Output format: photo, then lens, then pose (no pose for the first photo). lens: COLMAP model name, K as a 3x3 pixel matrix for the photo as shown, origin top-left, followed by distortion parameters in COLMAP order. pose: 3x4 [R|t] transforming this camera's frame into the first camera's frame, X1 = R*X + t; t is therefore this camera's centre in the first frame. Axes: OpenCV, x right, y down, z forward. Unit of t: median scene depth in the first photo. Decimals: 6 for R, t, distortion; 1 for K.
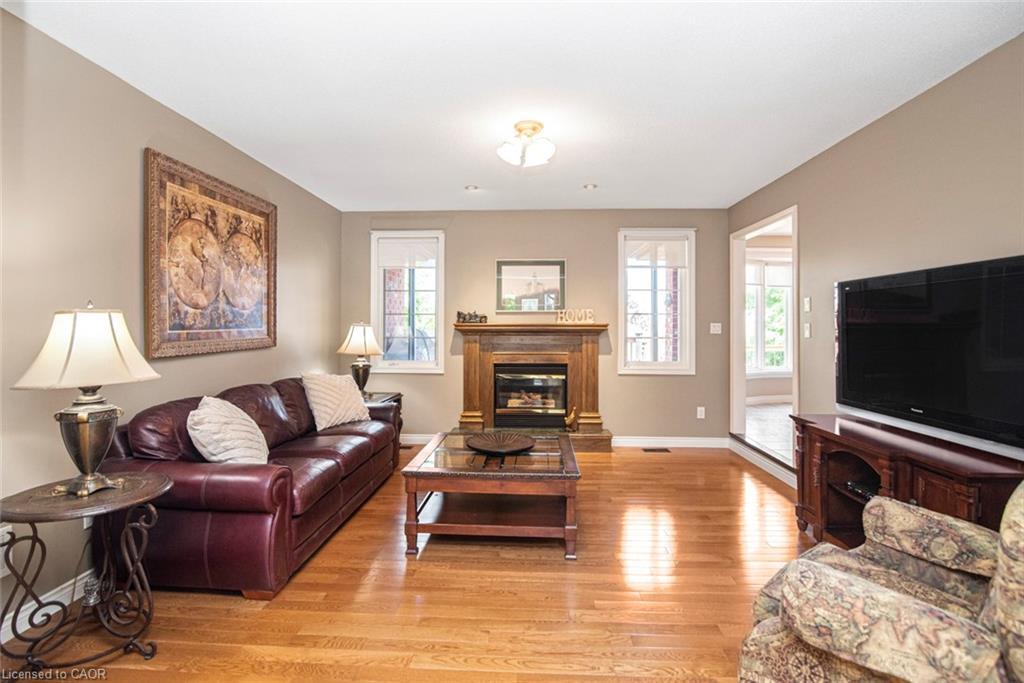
lens RADIAL K [[469.8, 0, 516.7], [0, 469.8, 325.1], [0, 0, 1]] dist [-0.000609, -0.000324]
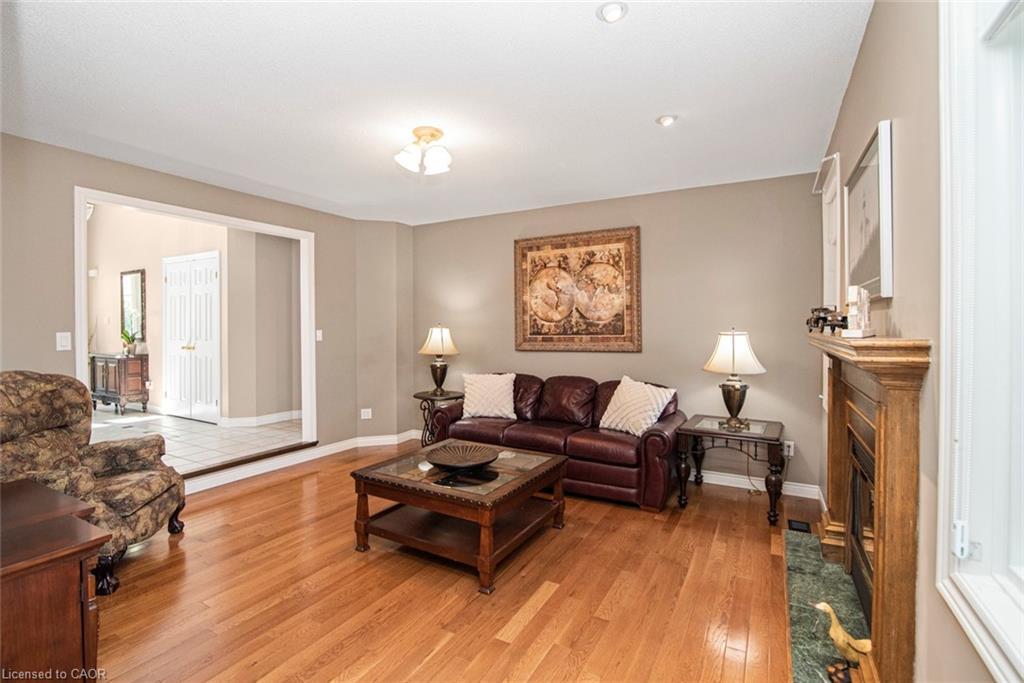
lens RADIAL K [[469.8, 0, 516.7], [0, 469.8, 325.1], [0, 0, 1]] dist [-0.000609, -0.000324]
pose [[-0.450741, -0.001523, -0.892653, 0.768555], [0.000337, 0.999998, -0.001876, -0.021270], [0.892655, -0.001146, -0.450740, 1.555134]]
